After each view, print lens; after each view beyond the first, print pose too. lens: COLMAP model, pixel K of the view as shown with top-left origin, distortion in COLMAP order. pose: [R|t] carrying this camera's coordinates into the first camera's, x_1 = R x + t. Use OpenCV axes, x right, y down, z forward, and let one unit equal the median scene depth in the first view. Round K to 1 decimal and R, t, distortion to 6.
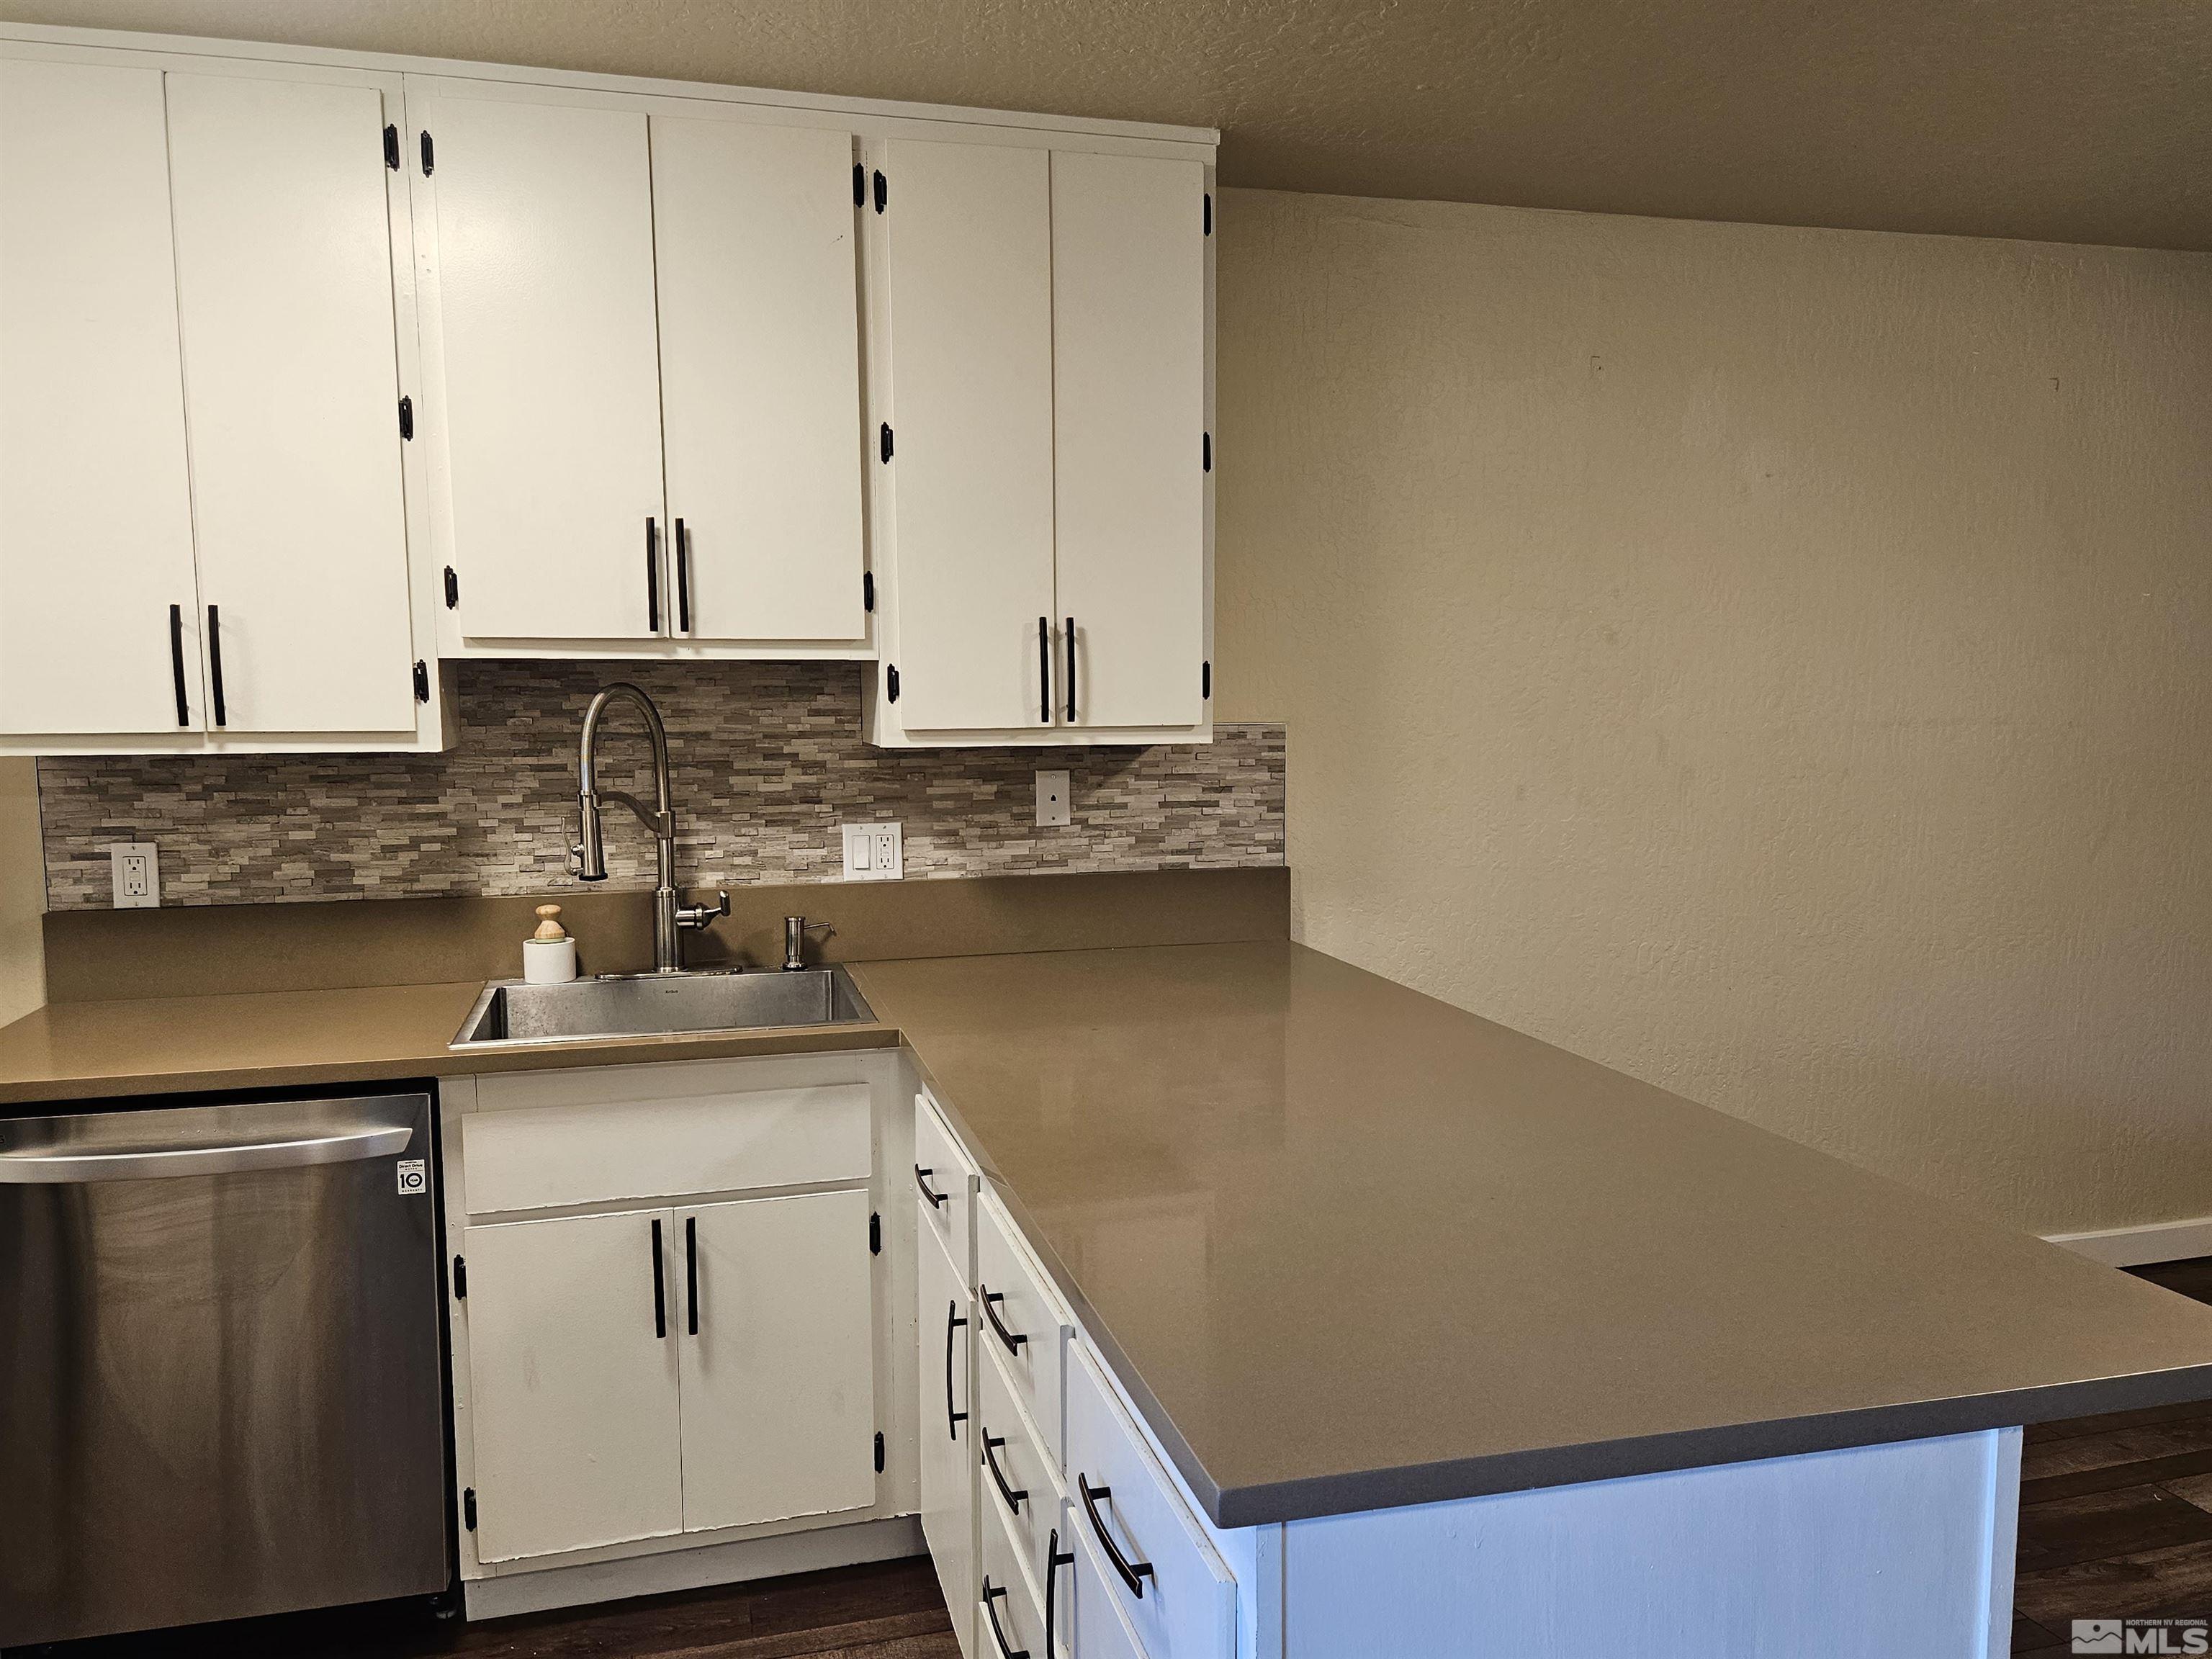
lens RADIAL K [[1592.6, 0, 1110.1], [0, 1592.6, 840.2], [0, 0, 1]] dist [-0.009187, -0.005285]
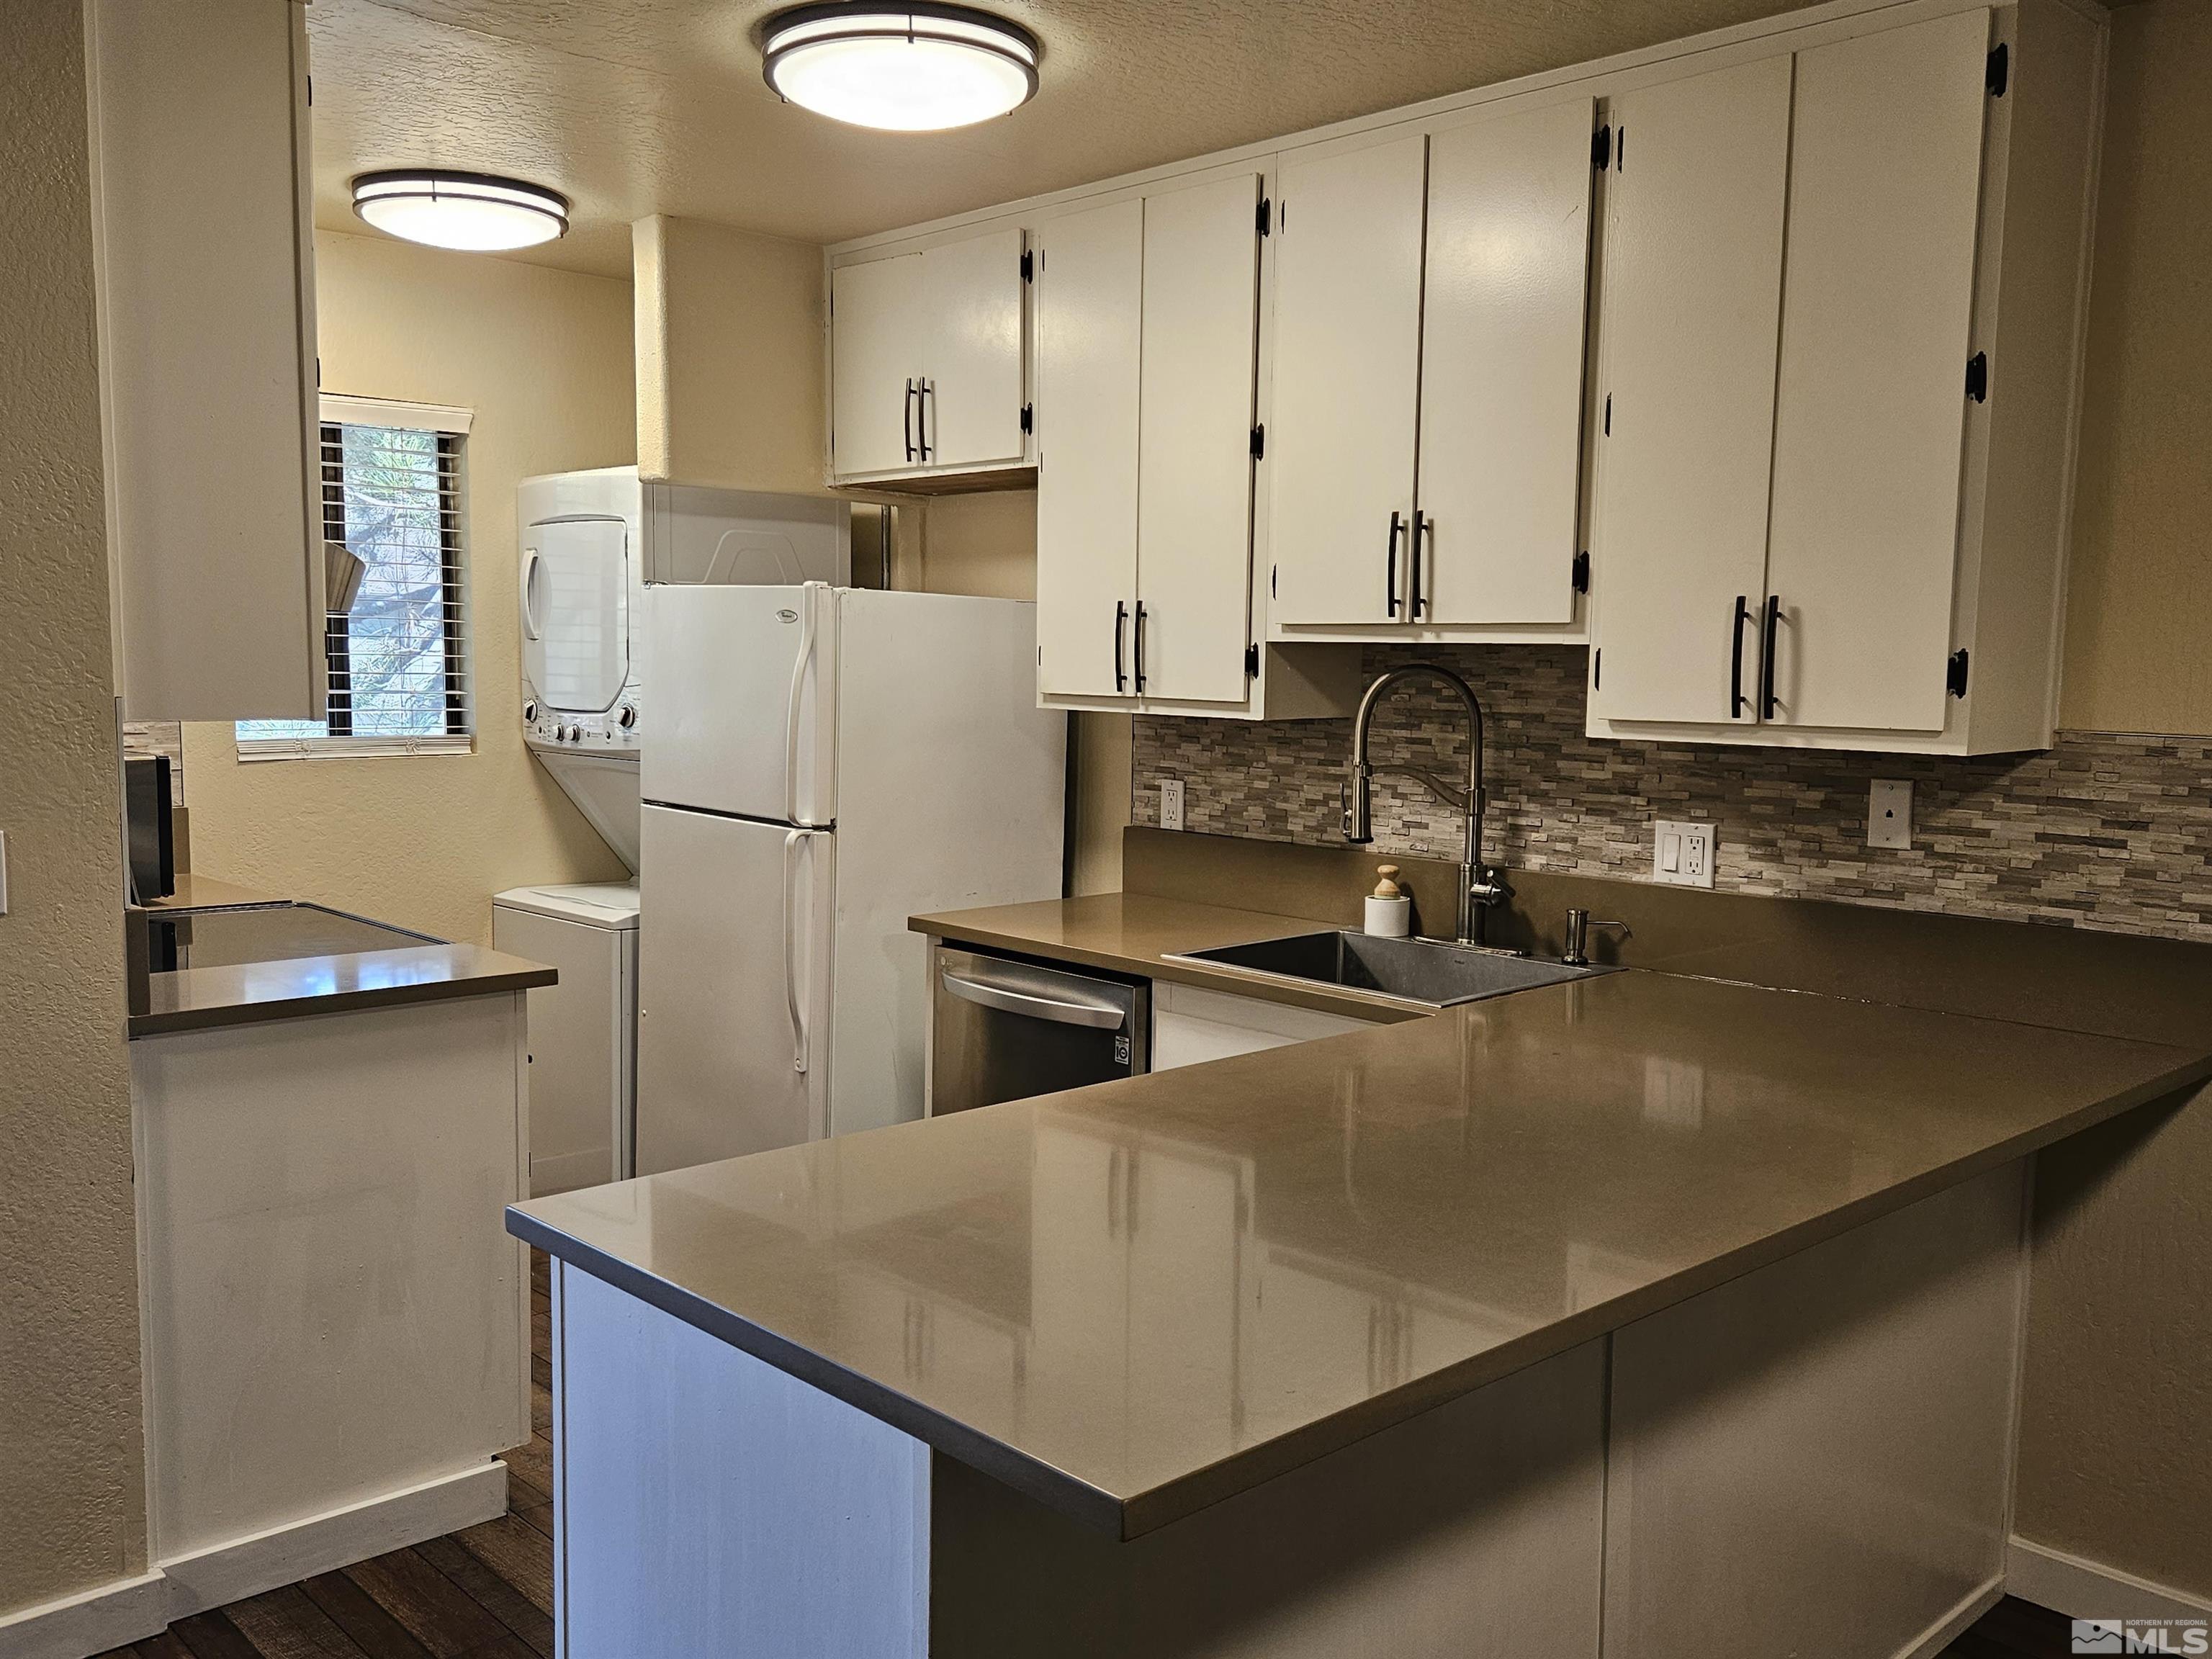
lens RADIAL K [[1821.4, 0, 1106.5], [0, 1821.4, 824.6], [0, 0, 1]] dist [-0.005326, -0.008774]
pose [[0.458226, 0.093444, -0.883910, 0.644520], [-0.095022, 0.993909, 0.055812, -0.037562], [0.883742, 0.058416, 0.464314, 0.234323]]
